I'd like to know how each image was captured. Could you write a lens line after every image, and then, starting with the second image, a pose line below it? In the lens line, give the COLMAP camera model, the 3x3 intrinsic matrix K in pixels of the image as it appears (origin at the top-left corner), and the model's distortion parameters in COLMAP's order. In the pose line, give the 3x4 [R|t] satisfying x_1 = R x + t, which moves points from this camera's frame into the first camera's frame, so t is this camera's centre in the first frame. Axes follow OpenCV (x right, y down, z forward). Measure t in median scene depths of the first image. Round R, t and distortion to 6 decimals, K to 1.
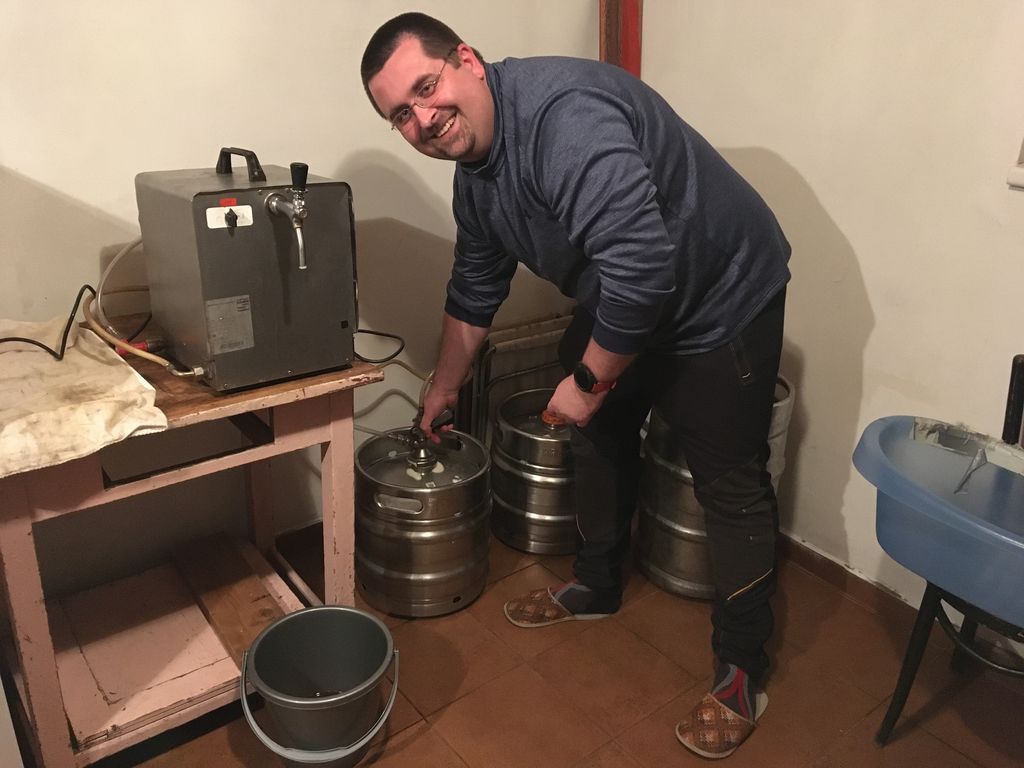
lens RADIAL K [[850.1, 0, 512.0], [0, 850.1, 384.0], [0, 0, 1]] dist [0.089026, -0.127471]
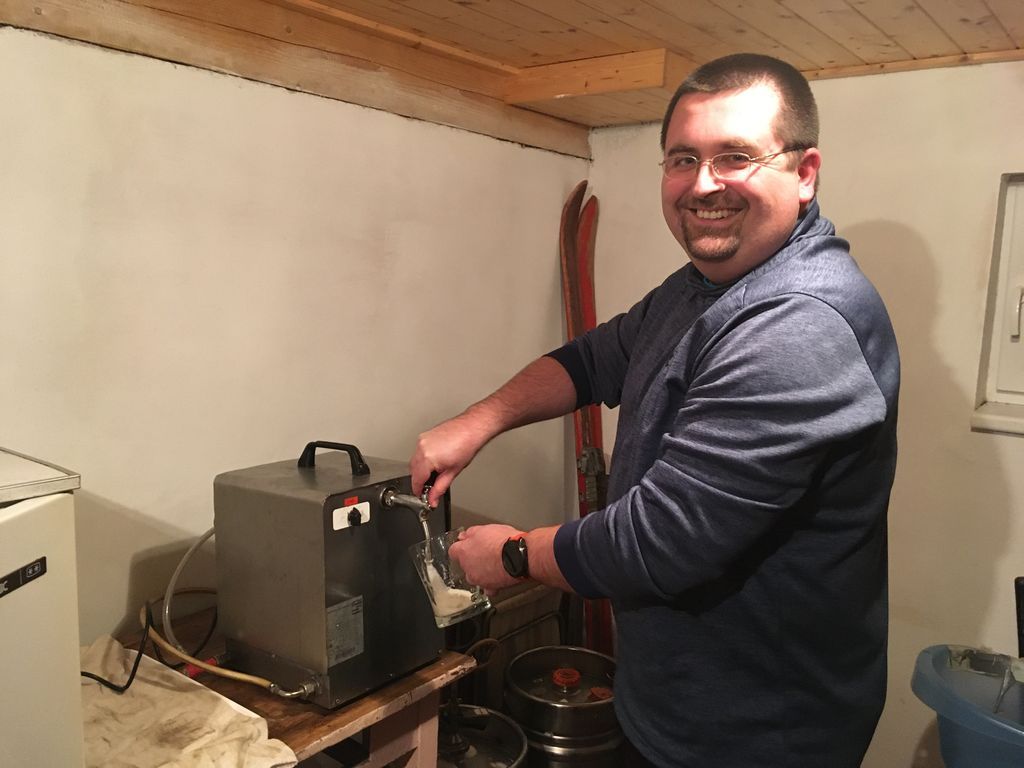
lens RADIAL K [[850.1, 0, 512.0], [0, 850.1, 384.0], [0, 0, 1]] dist [0.089026, -0.127471]
pose [[0.974505, -0.046348, 0.219526, -0.336344], [0.101931, 0.963086, -0.249150, -0.074986], [-0.199874, 0.265175, 0.943256, 0.017349]]
